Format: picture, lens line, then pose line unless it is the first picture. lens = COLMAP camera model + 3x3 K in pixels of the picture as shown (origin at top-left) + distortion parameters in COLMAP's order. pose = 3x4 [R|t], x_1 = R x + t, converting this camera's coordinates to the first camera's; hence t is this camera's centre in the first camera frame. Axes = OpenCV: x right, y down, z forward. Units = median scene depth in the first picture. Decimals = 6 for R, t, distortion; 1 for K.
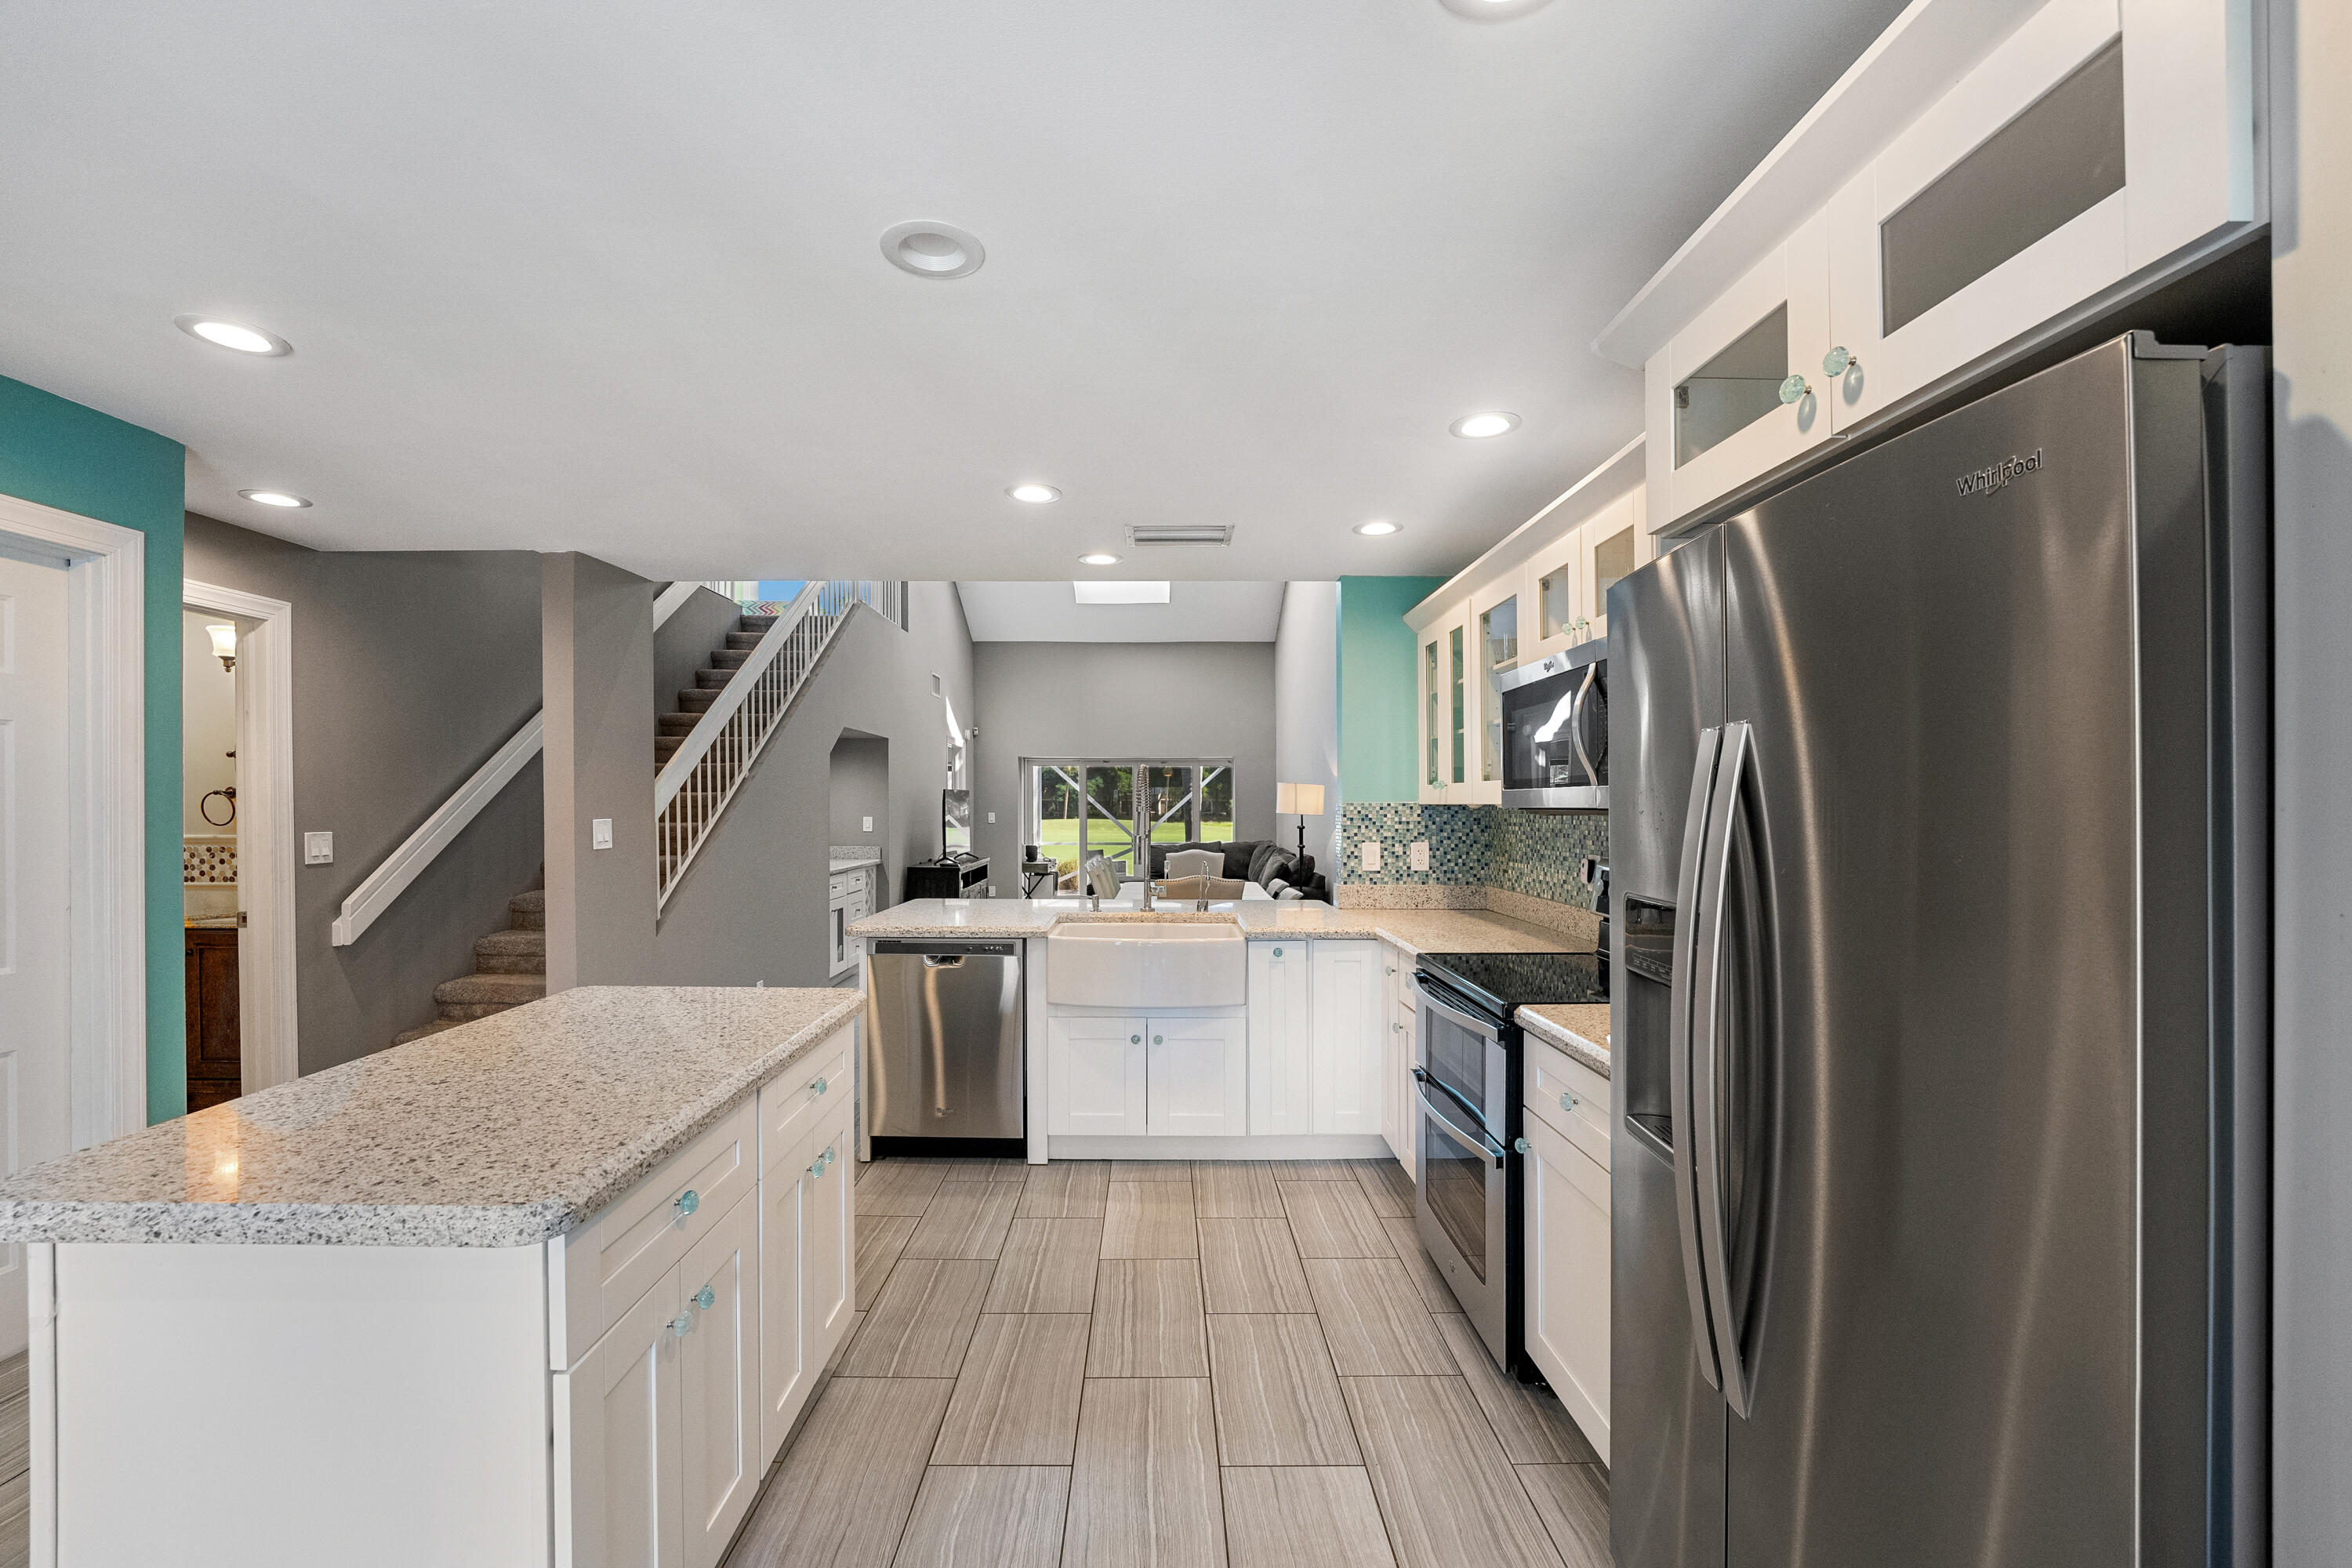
lens RADIAL K [[959.5, 0, 1169.5], [0, 959.5, 816.3], [0, 0, 1]] dist [-0.017266, -0.000054]
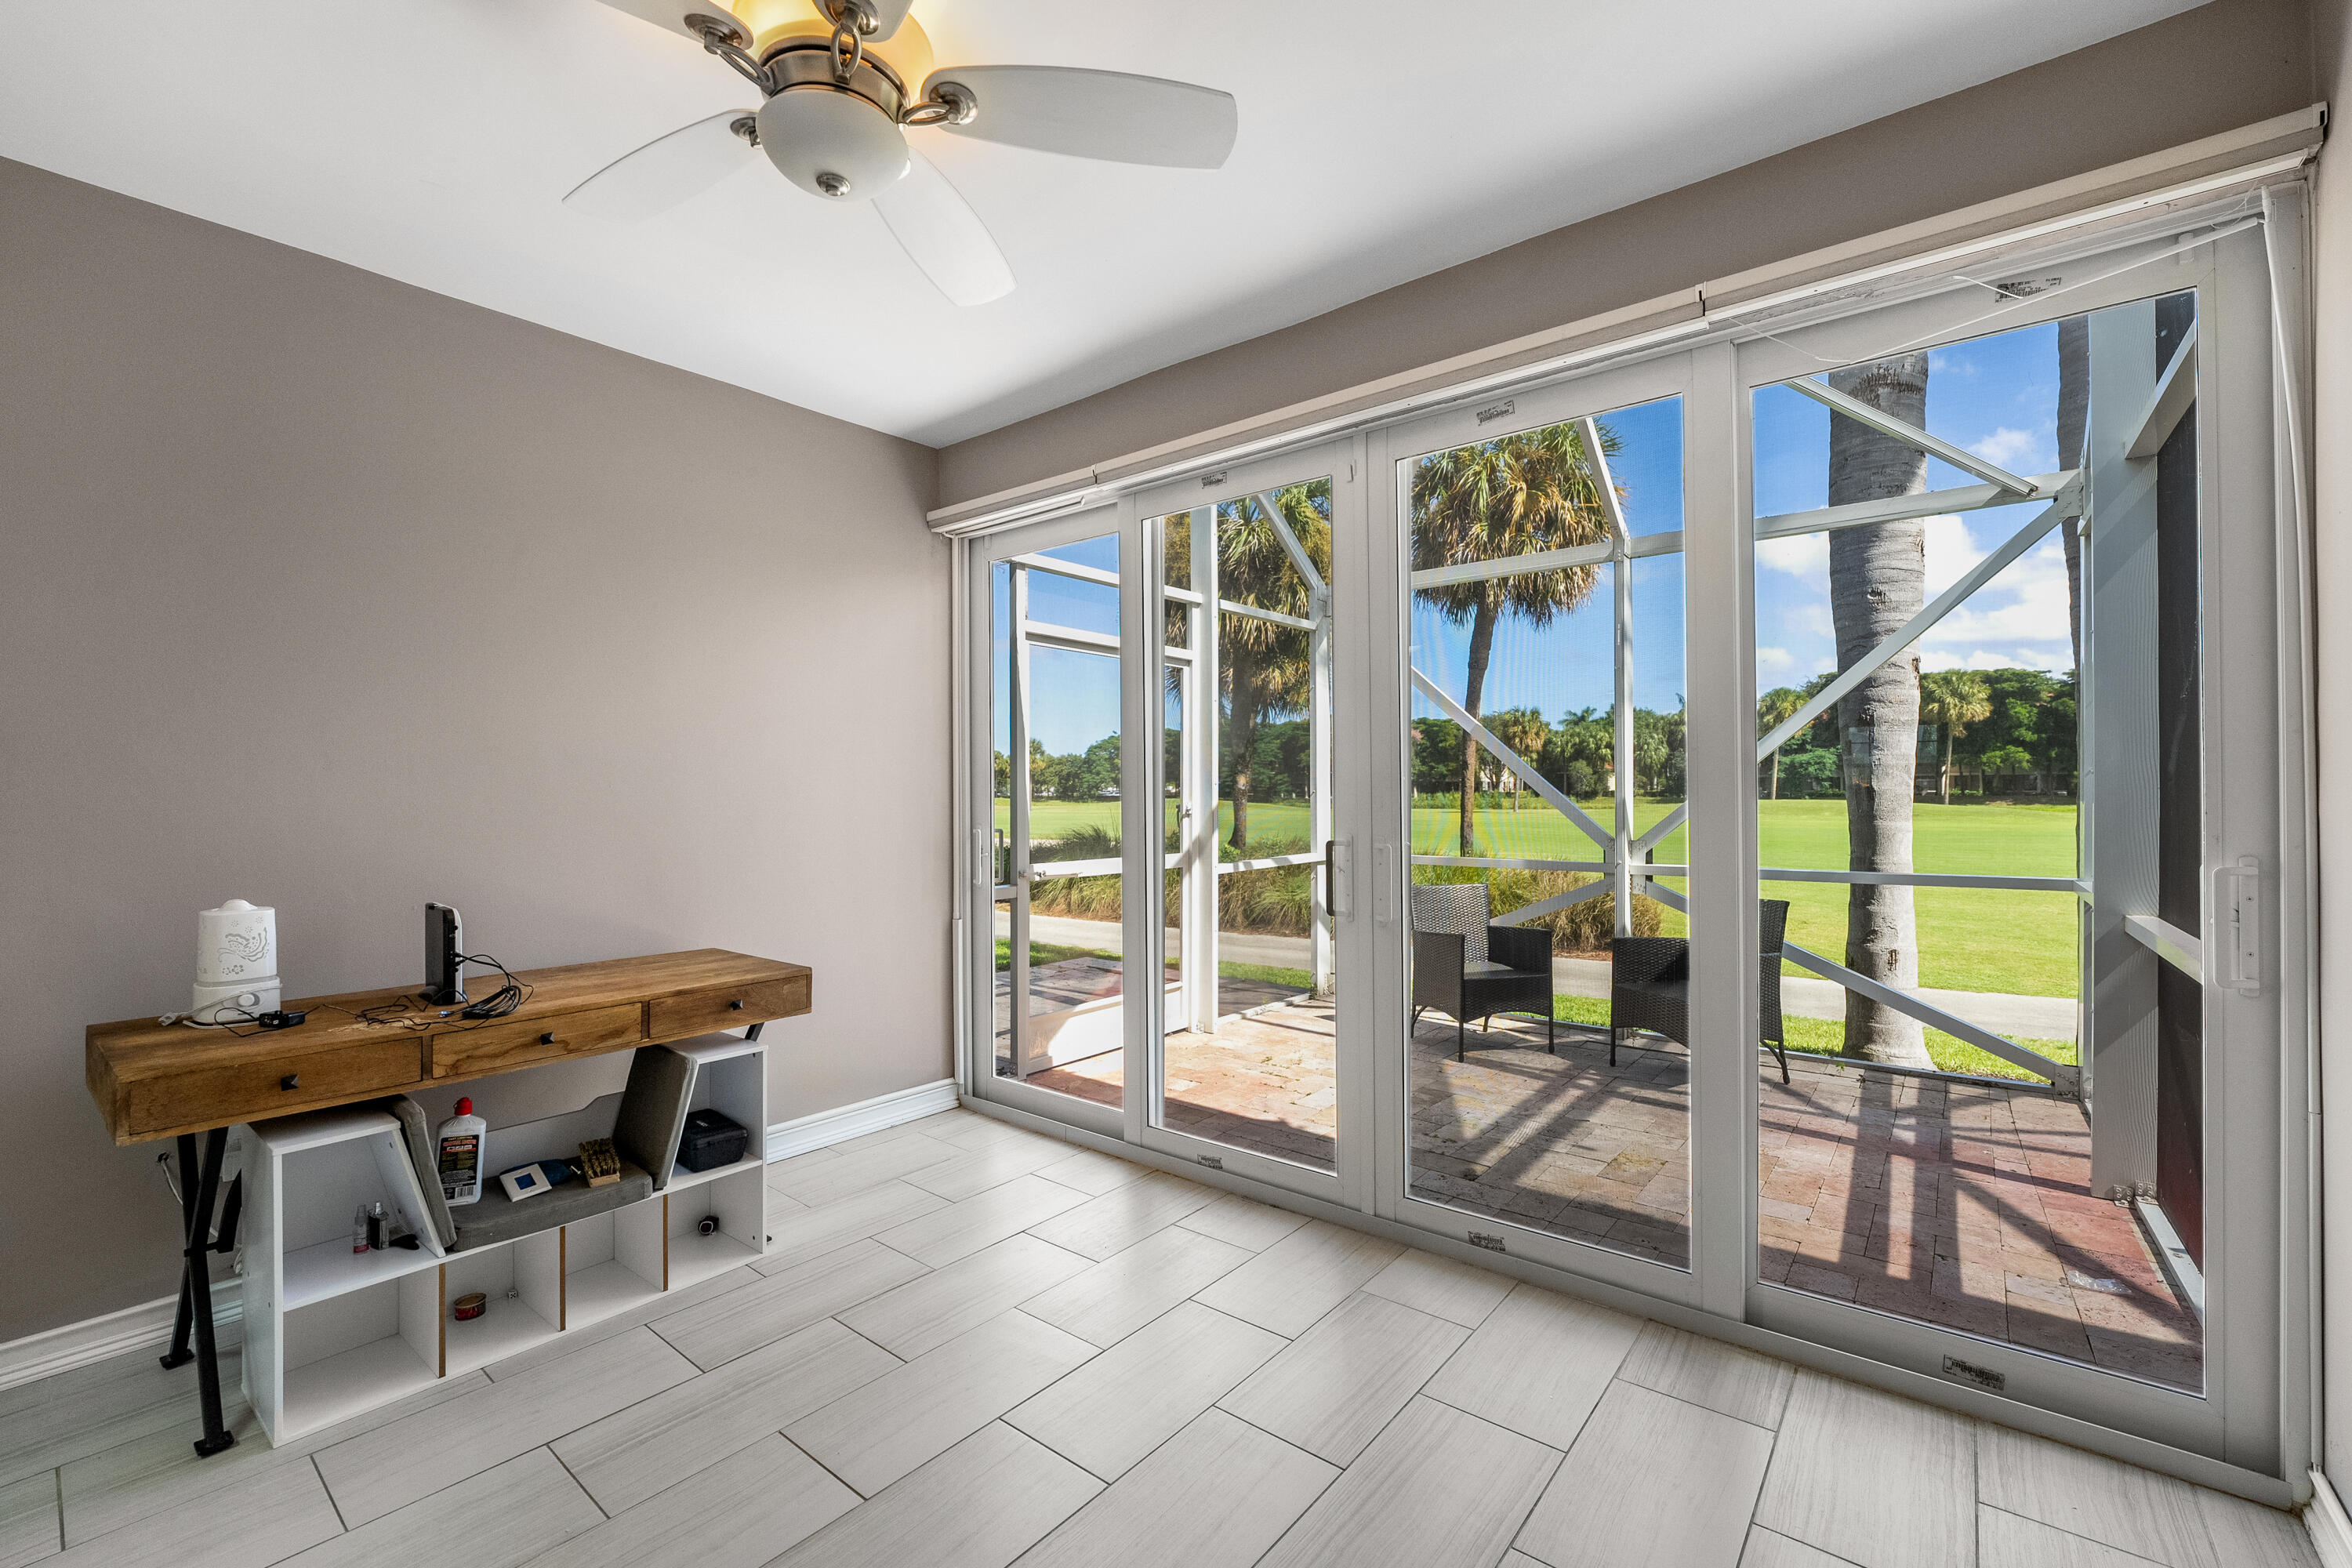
lens RADIAL K [[972.3, 0, 1182.6], [0, 972.3, 765.4], [0, 0, 1]] dist [-0.019703, 0.000098]
pose [[0.773121, -0.022636, -0.633855, 0.233689], [0.000305, 0.999376, -0.035317, 0.038416], [0.634259, 0.027111, 0.772645, 3.403730]]
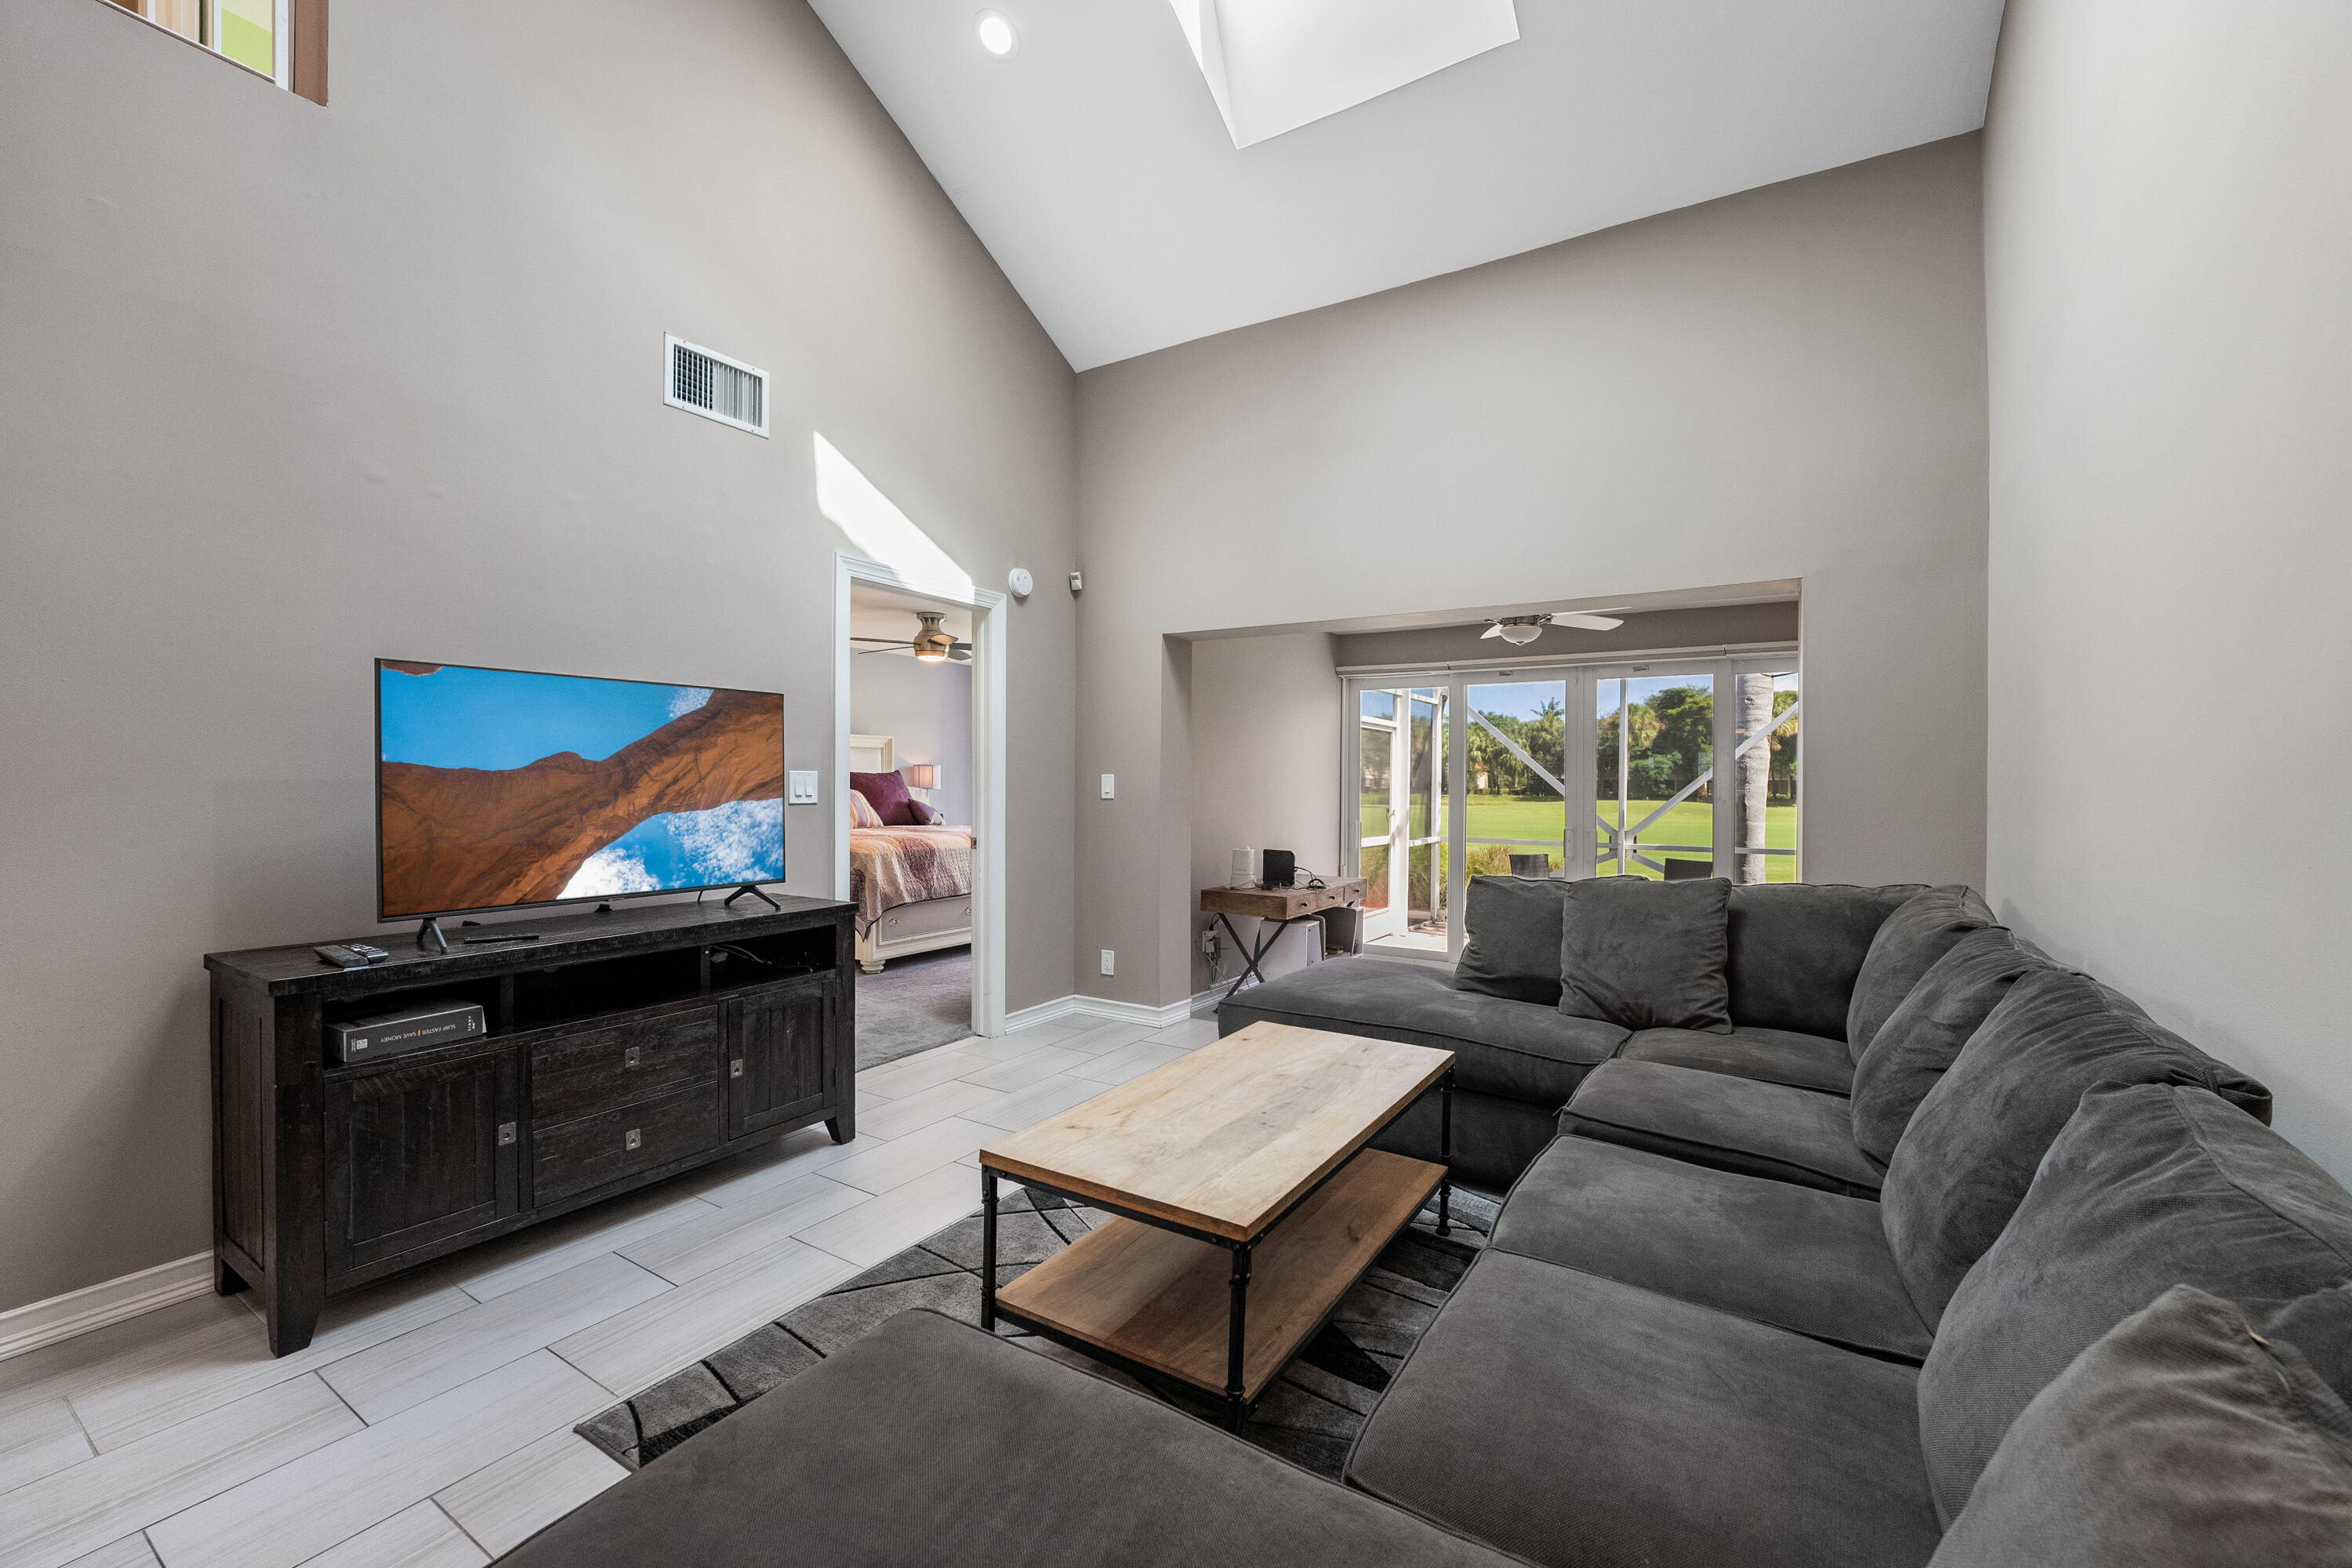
lens RADIAL K [[945.0, 0, 1186.7], [0, 945.0, 788.5], [0, 0, 1]] dist [-0.020415, 0.000268]
pose [[0.845980, 0.010406, -0.533114, 0.197748], [-0.014498, 0.999889, -0.003490, 0.010646], [0.533018, 0.010682, 0.846036, 2.137481]]
